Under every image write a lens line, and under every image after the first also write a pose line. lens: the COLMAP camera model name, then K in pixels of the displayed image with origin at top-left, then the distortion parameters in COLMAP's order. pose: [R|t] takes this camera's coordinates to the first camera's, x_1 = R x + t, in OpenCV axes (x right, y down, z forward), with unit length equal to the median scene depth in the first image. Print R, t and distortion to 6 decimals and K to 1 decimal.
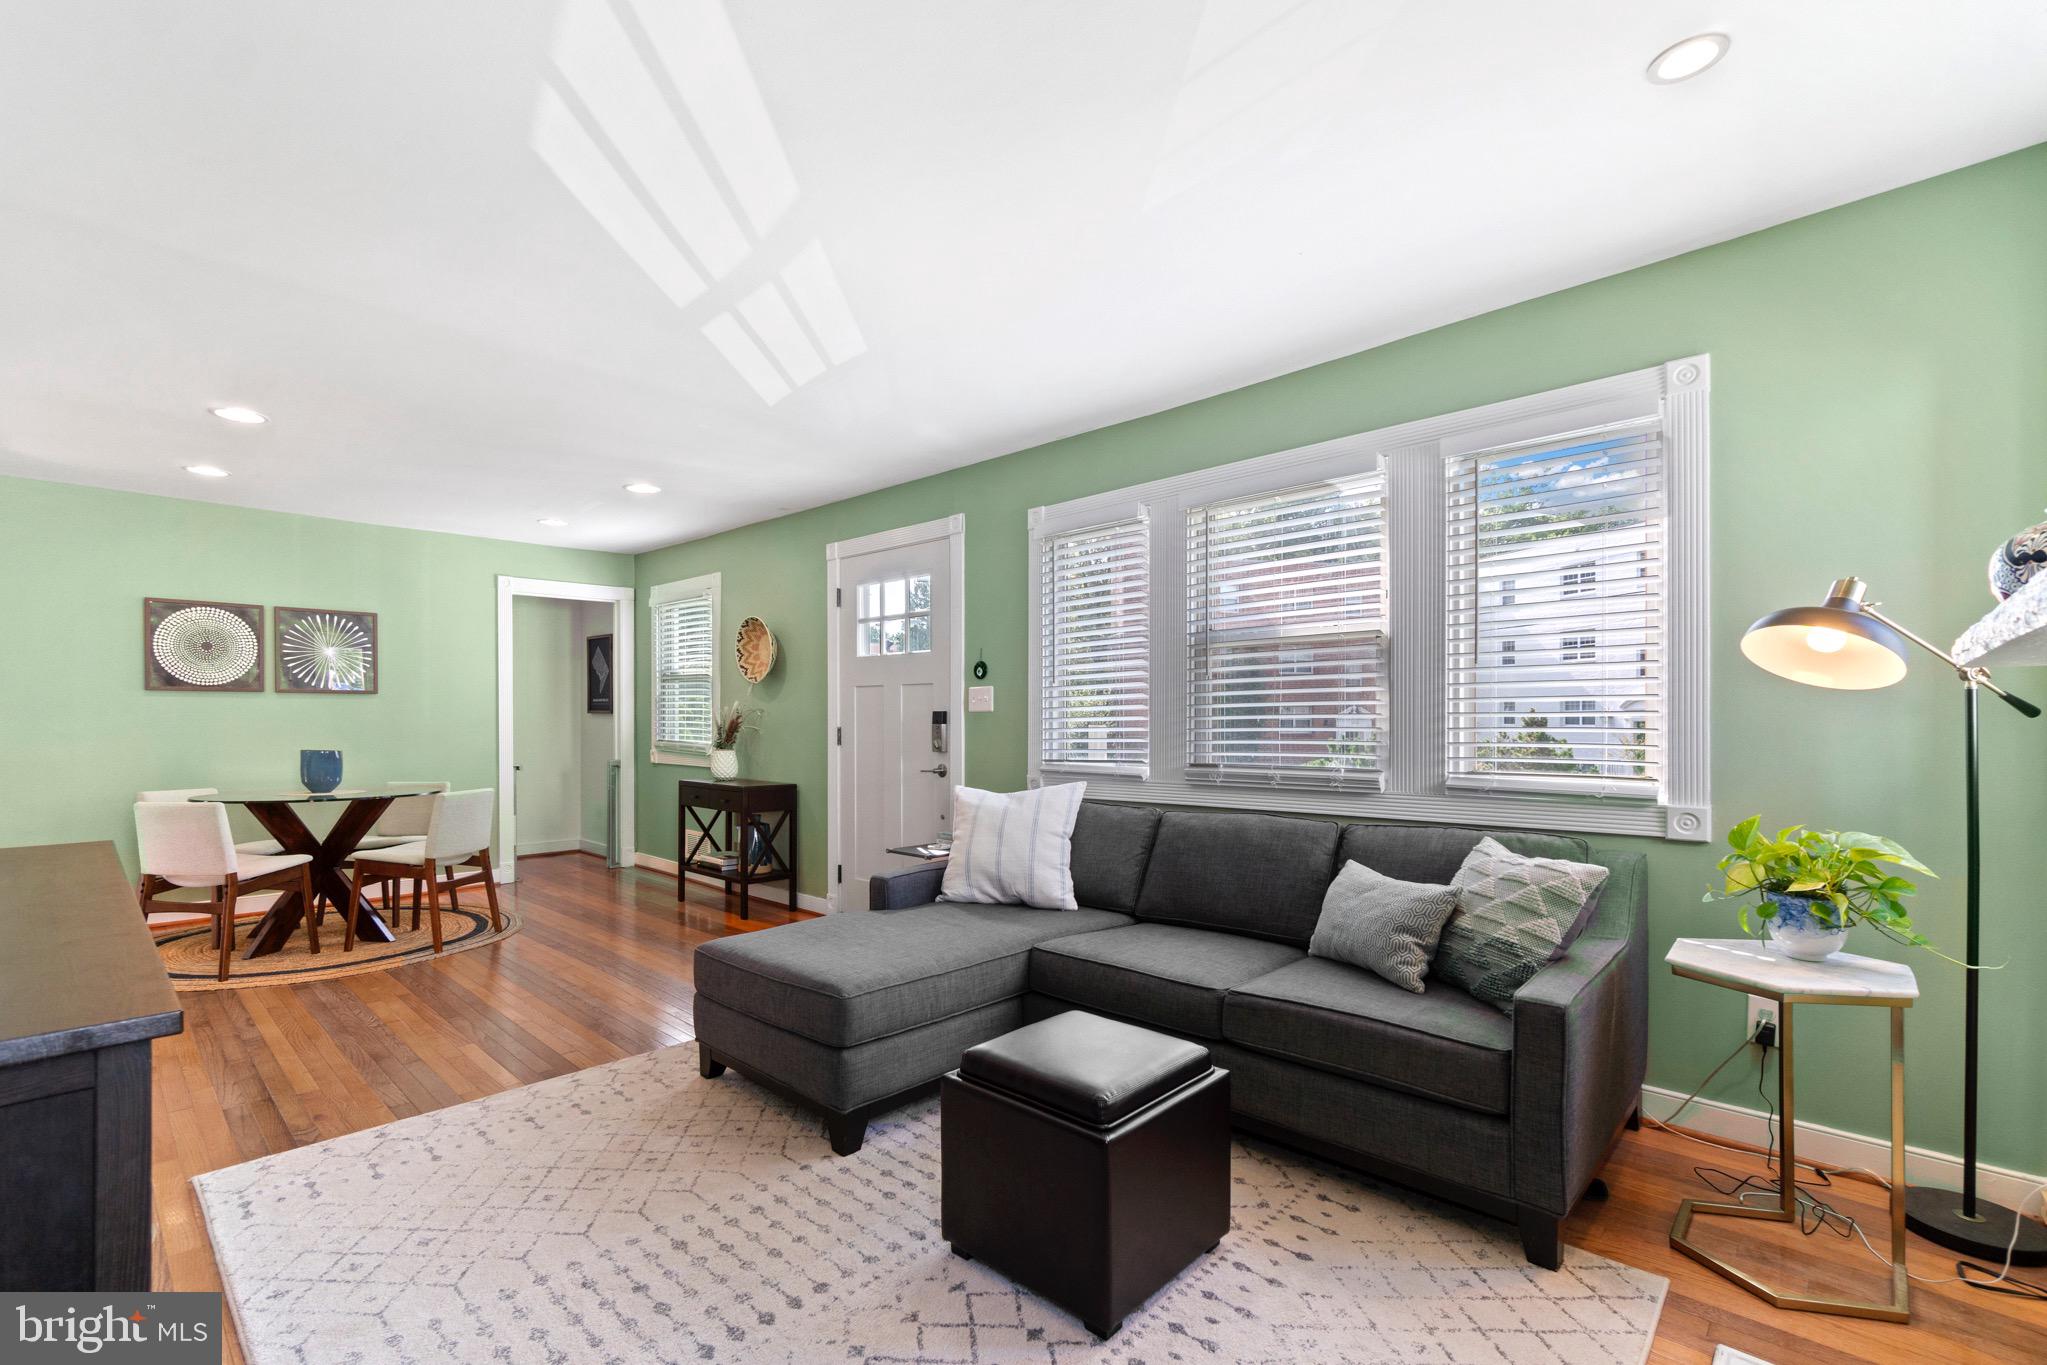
lens RADIAL K [[894.3, 0, 1017.8], [0, 894.3, 711.5], [0, 0, 1]] dist [0.004599, -0.000967]
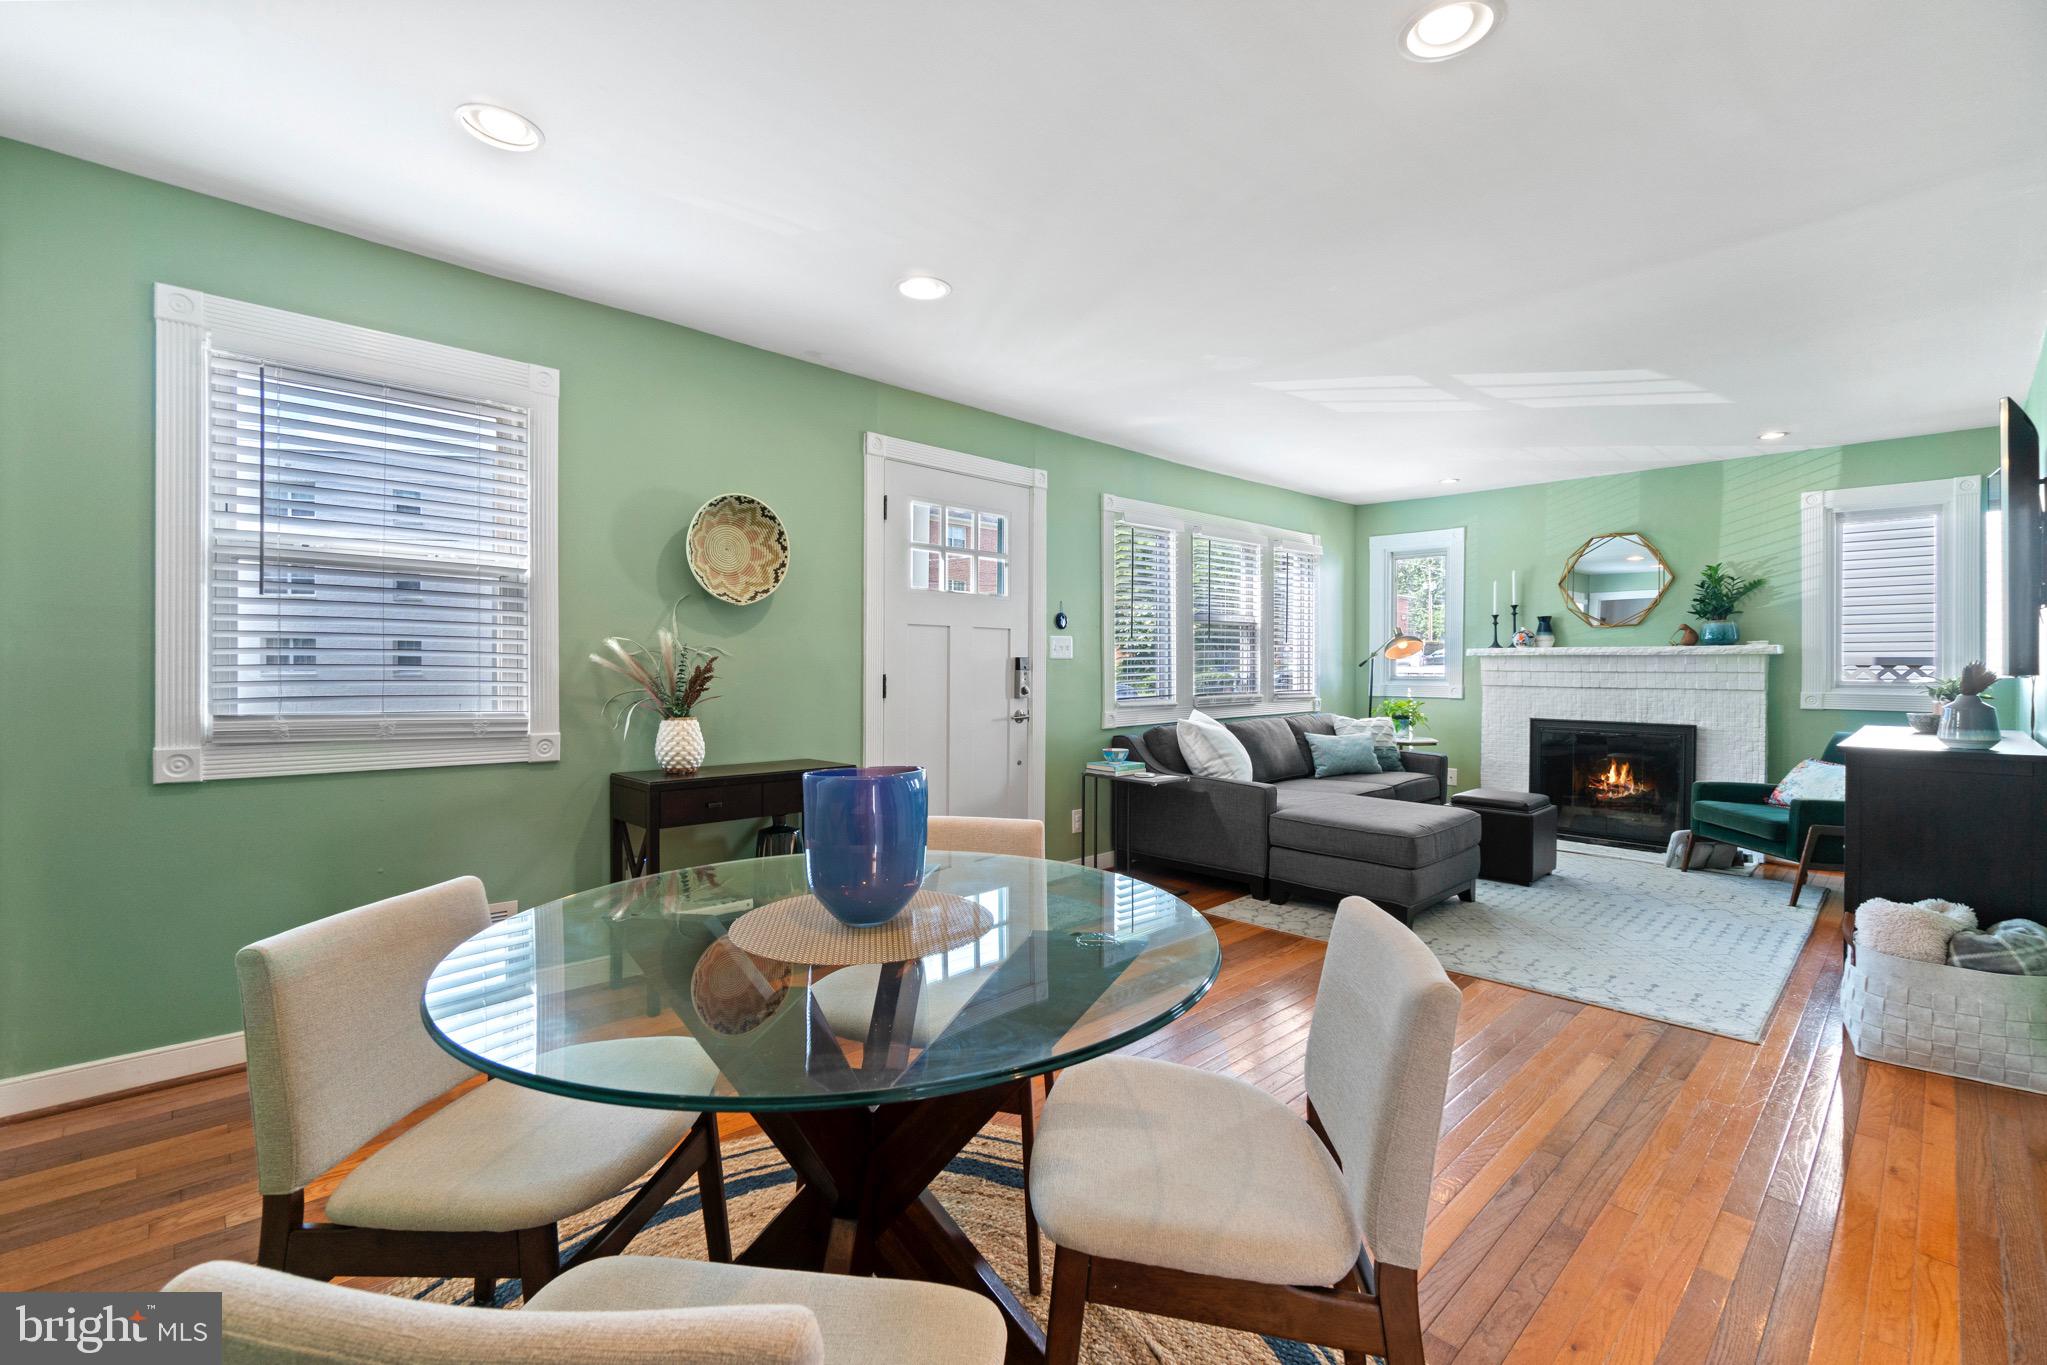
lens RADIAL K [[894.3, 0, 971.9], [0, 894.3, 663.1], [0, 0, 1]] dist [0.004599, -0.000967]
pose [[0.075004, -0.000325, 0.997183, -1.138439], [-0.015316, 0.999882, 0.001478, 0.005648], [-0.997066, -0.015384, 0.074990, 1.016044]]
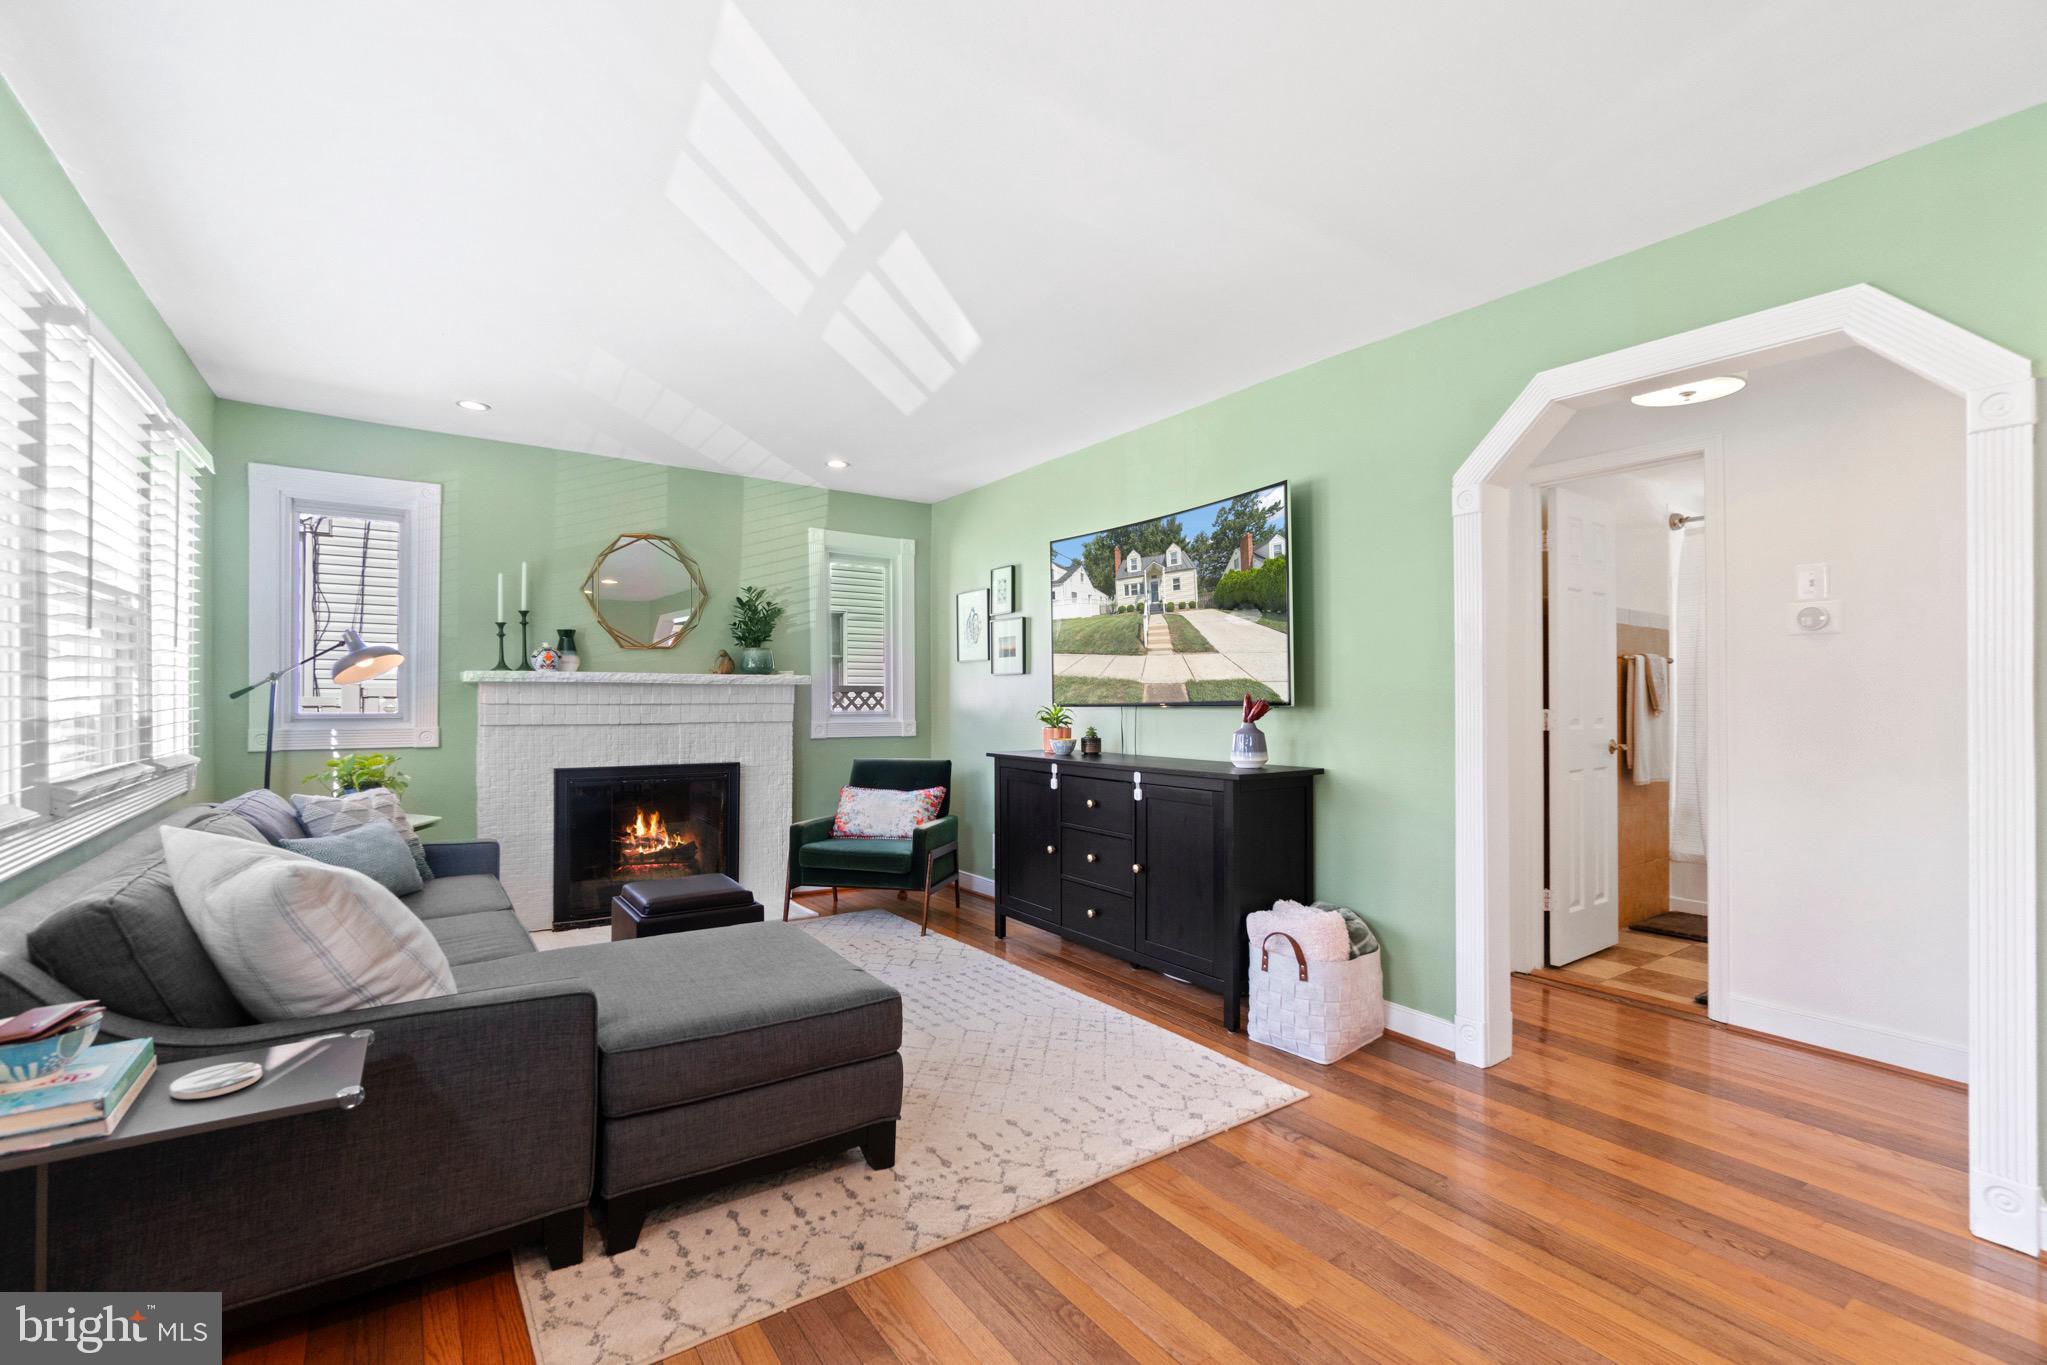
lens RADIAL K [[894.3, 0, 1017.6], [0, 894.3, 697.8], [0, 0, 1]] dist [0.004599, -0.000967]
pose [[-0.979645, -0.003504, 0.200709, -0.397235], [-0.005939, 0.999916, -0.011530, 0.008299], [-0.200652, -0.012487, -0.979583, 1.135355]]
